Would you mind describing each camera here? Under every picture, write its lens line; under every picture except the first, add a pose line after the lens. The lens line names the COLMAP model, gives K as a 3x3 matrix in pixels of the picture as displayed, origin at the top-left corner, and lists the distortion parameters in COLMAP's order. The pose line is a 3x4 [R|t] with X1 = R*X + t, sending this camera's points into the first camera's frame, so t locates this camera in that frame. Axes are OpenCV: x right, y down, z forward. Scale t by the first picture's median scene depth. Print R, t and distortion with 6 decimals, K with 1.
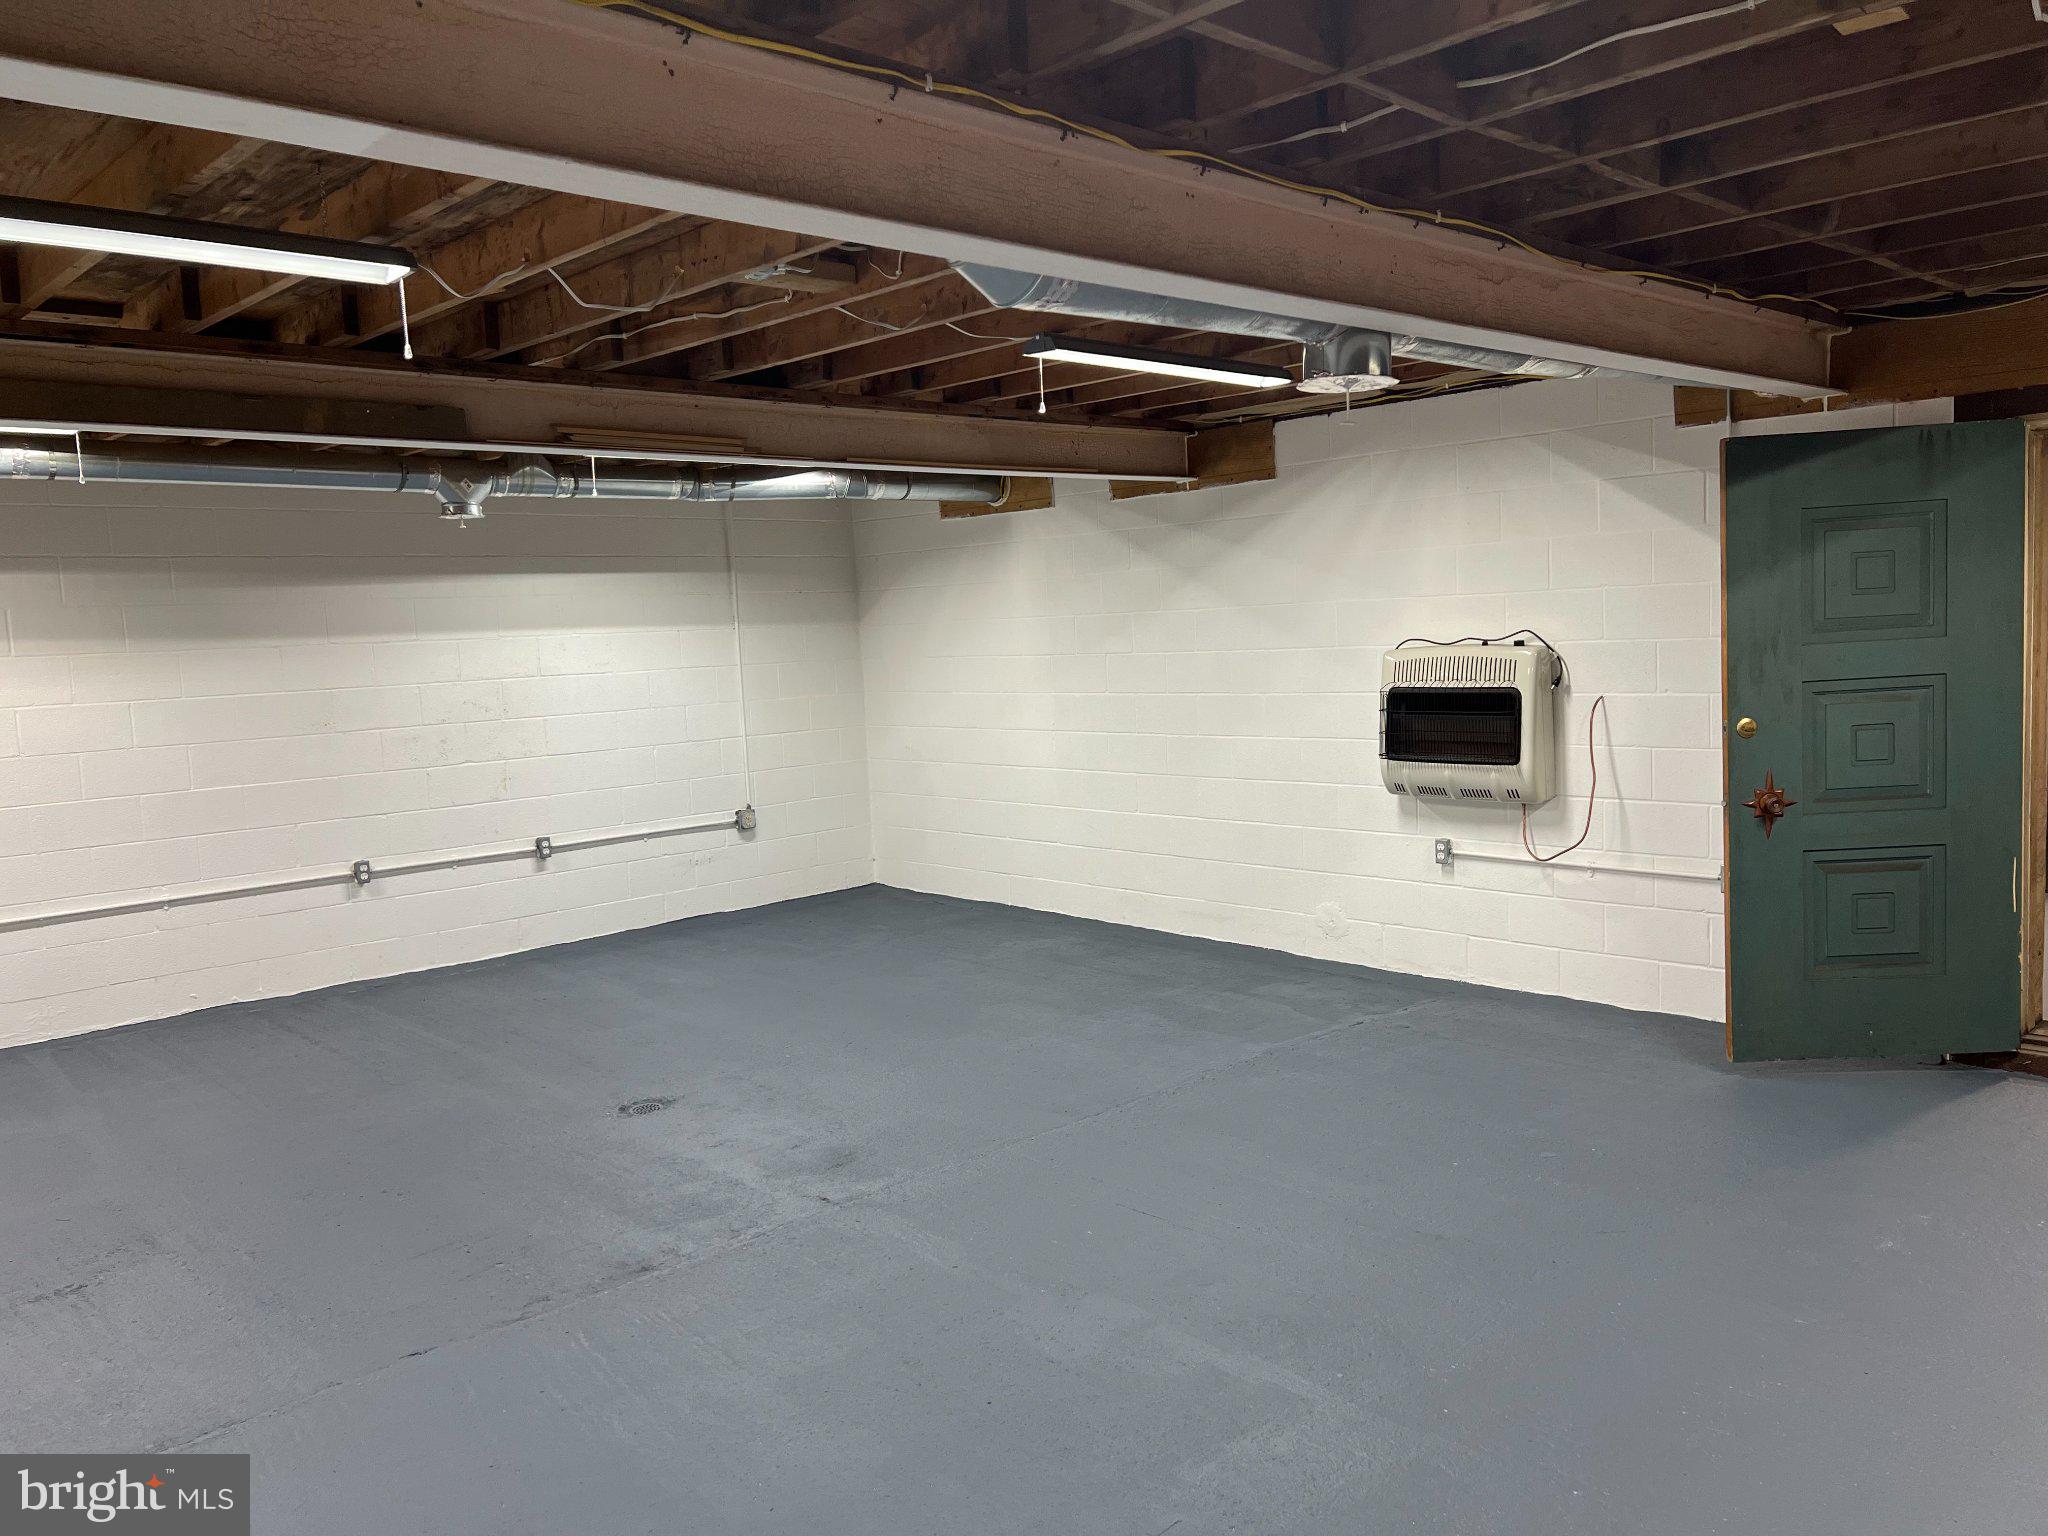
lens RADIAL K [[1565.6, 0, 1020.8], [0, 1565.6, 772.2], [0, 0, 1]] dist [0.071183, -0.080105]
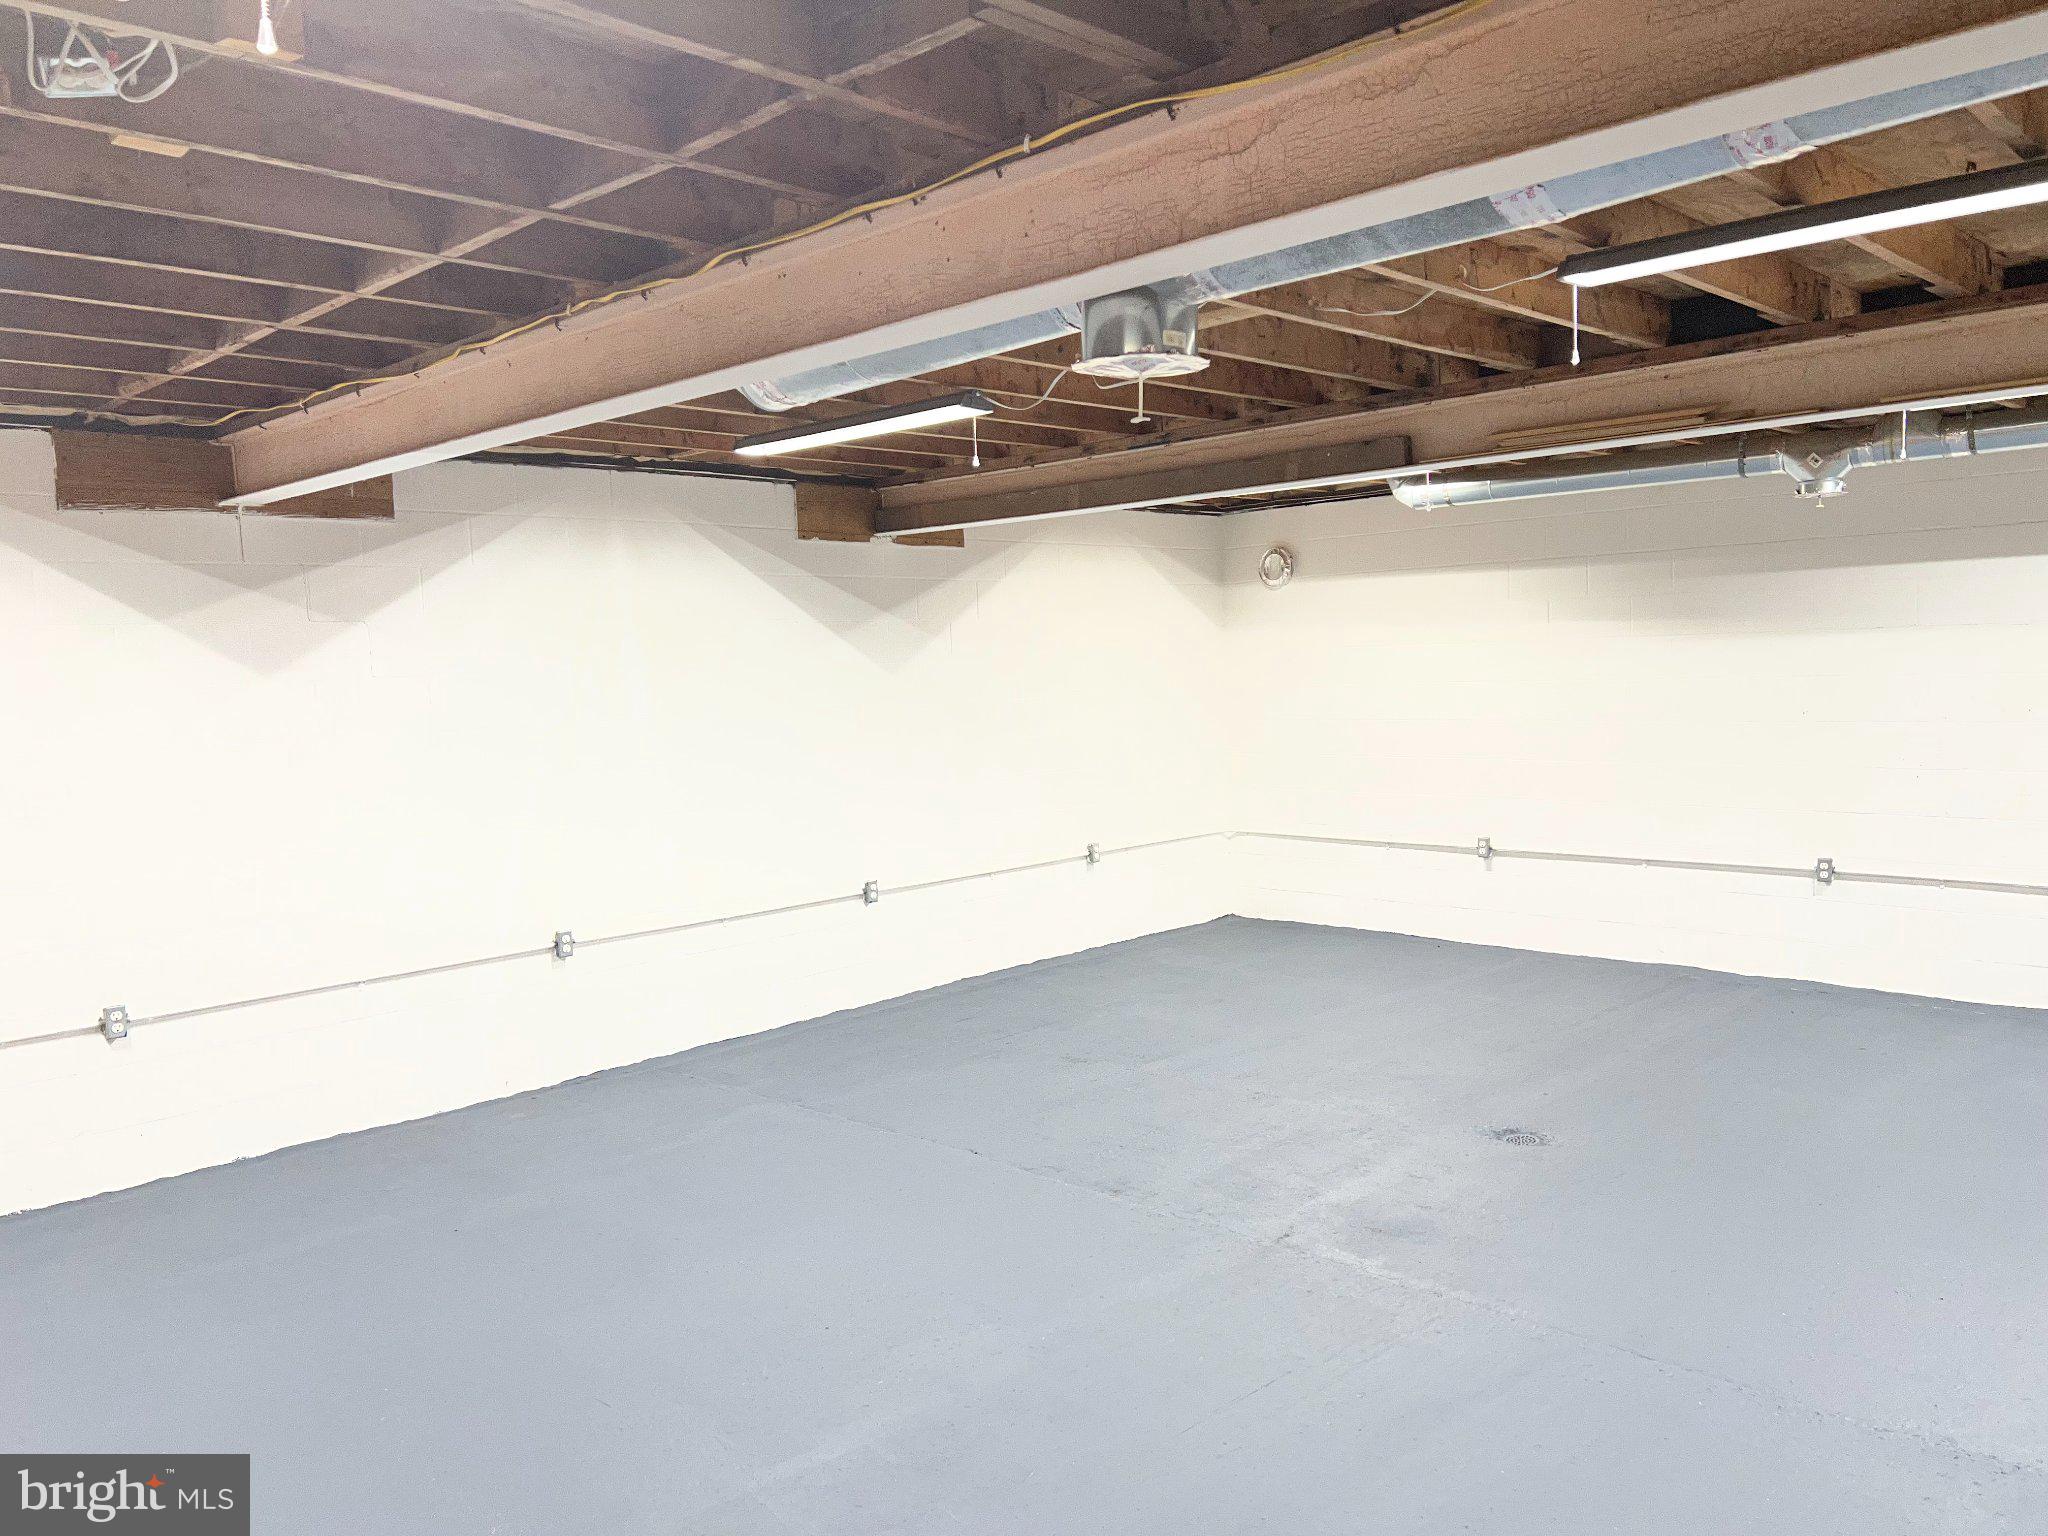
lens RADIAL K [[1542.1, 0, 1021.9], [0, 1542.1, 805.6], [0, 0, 1]] dist [0.056759, -0.112355]
pose [[0.024877, 0.138283, -0.990080, 0.795544], [-0.061828, 0.988704, 0.136538, -0.117958], [0.997777, 0.057818, 0.033146, 0.784139]]
